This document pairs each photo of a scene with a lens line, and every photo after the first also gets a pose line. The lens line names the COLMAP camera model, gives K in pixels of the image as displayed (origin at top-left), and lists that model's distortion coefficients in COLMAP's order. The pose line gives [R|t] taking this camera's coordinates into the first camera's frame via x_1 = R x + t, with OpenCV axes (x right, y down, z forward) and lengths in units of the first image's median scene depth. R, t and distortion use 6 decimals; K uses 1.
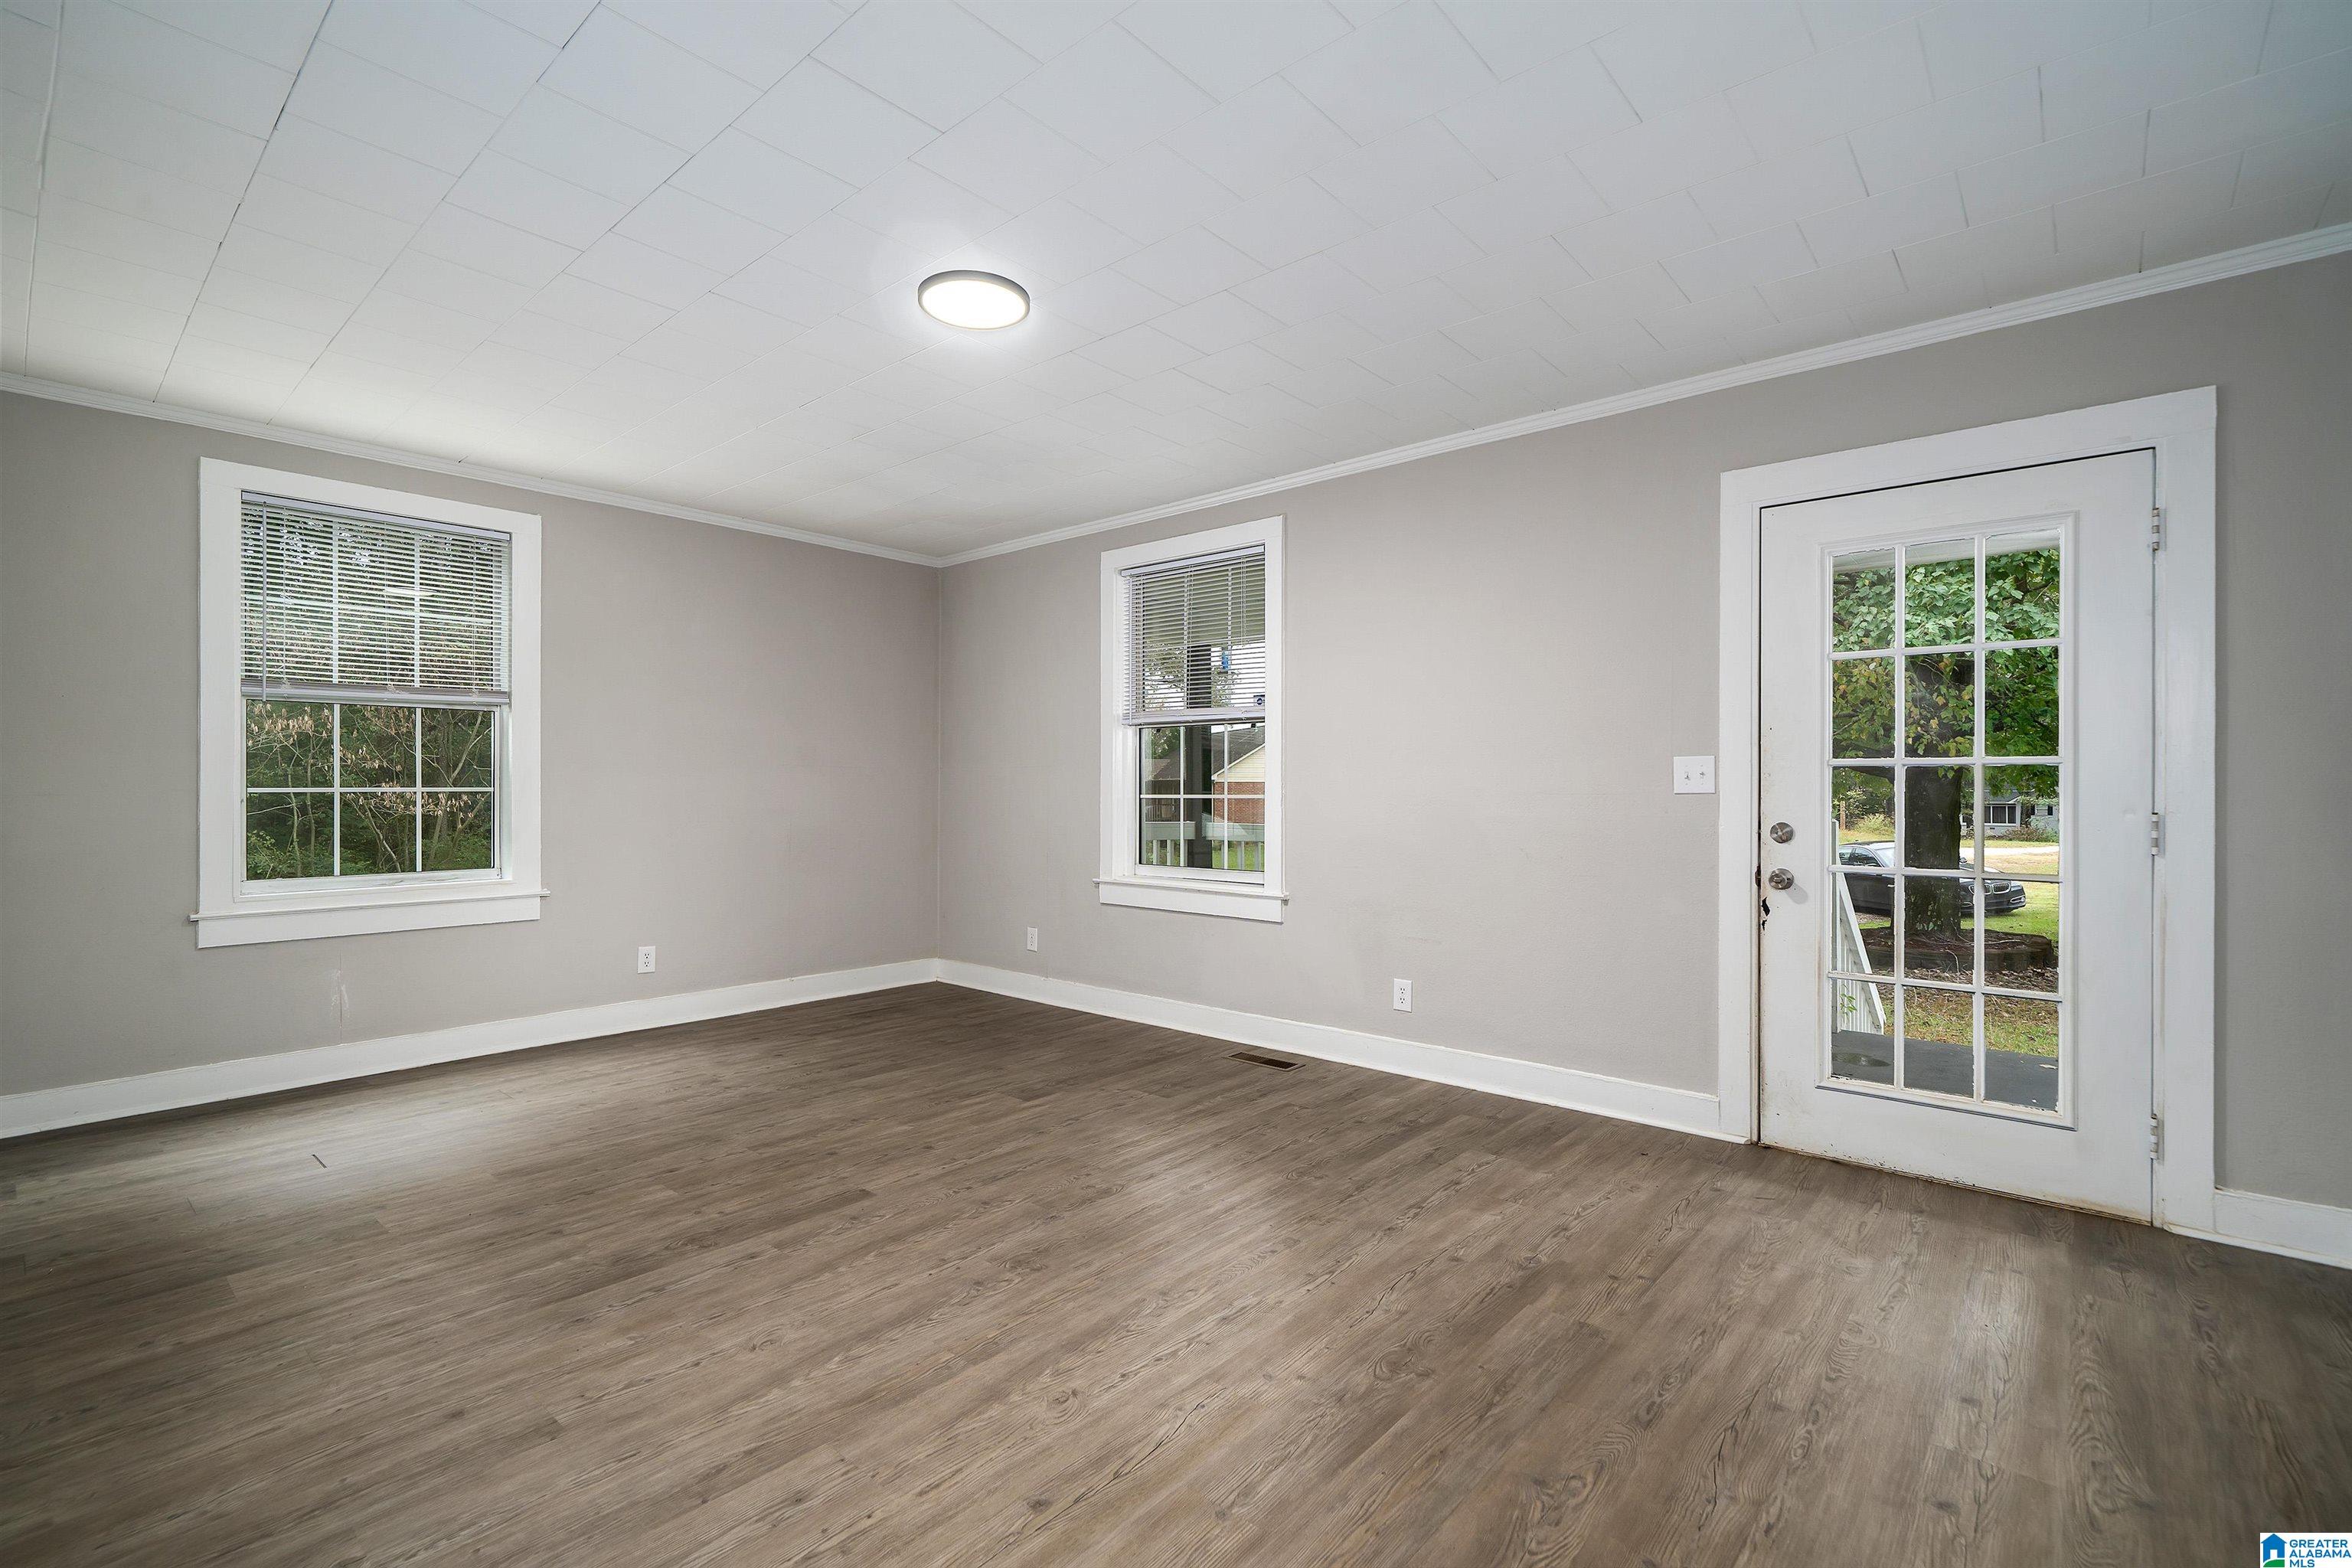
lens RADIAL K [[1036.8, 0, 1167.5], [0, 1036.8, 793.0], [0, 0, 1]] dist [-0.001195, 0.000993]
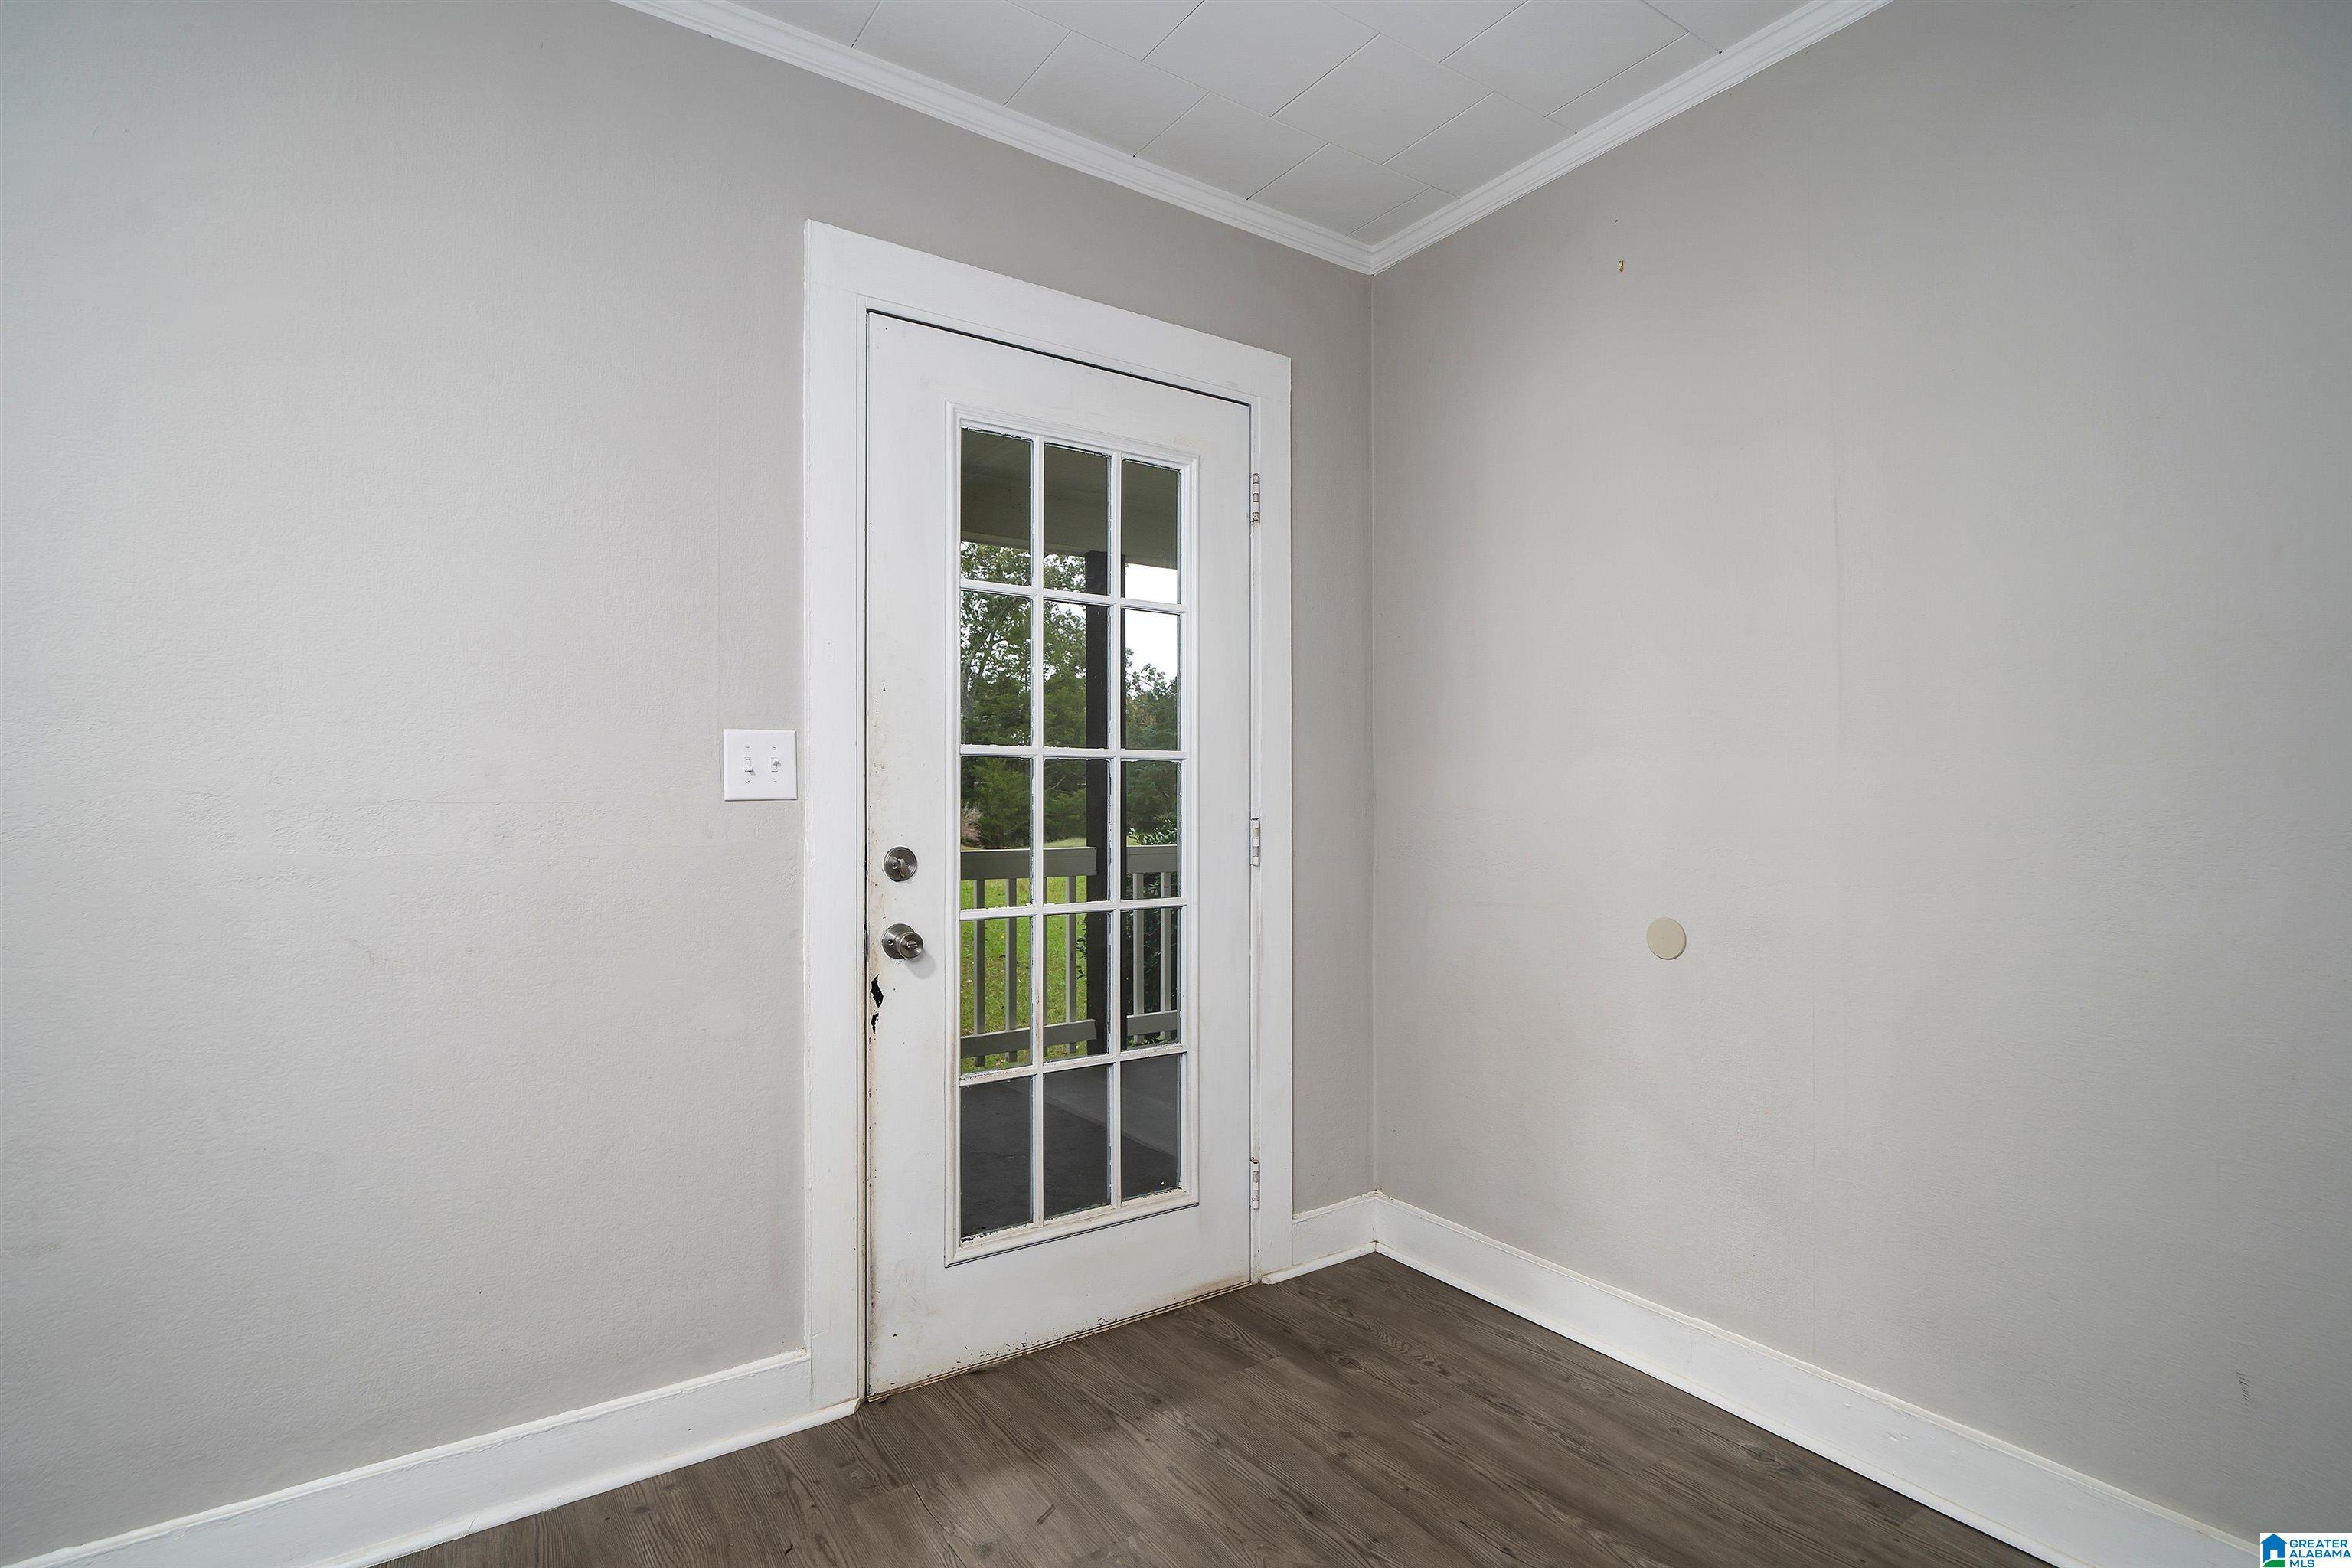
lens RADIAL K [[1147.3, 0, 1180.4], [0, 1147.3, 791.1], [0, 0, 1]] dist [-0.012872, -0.000002]
pose [[0.245764, -0.001646, 0.969328, -0.008393], [0.001629, 0.999998, 0.001285, -0.004225], [-0.969328, 0.001263, 0.245766, 0.681380]]
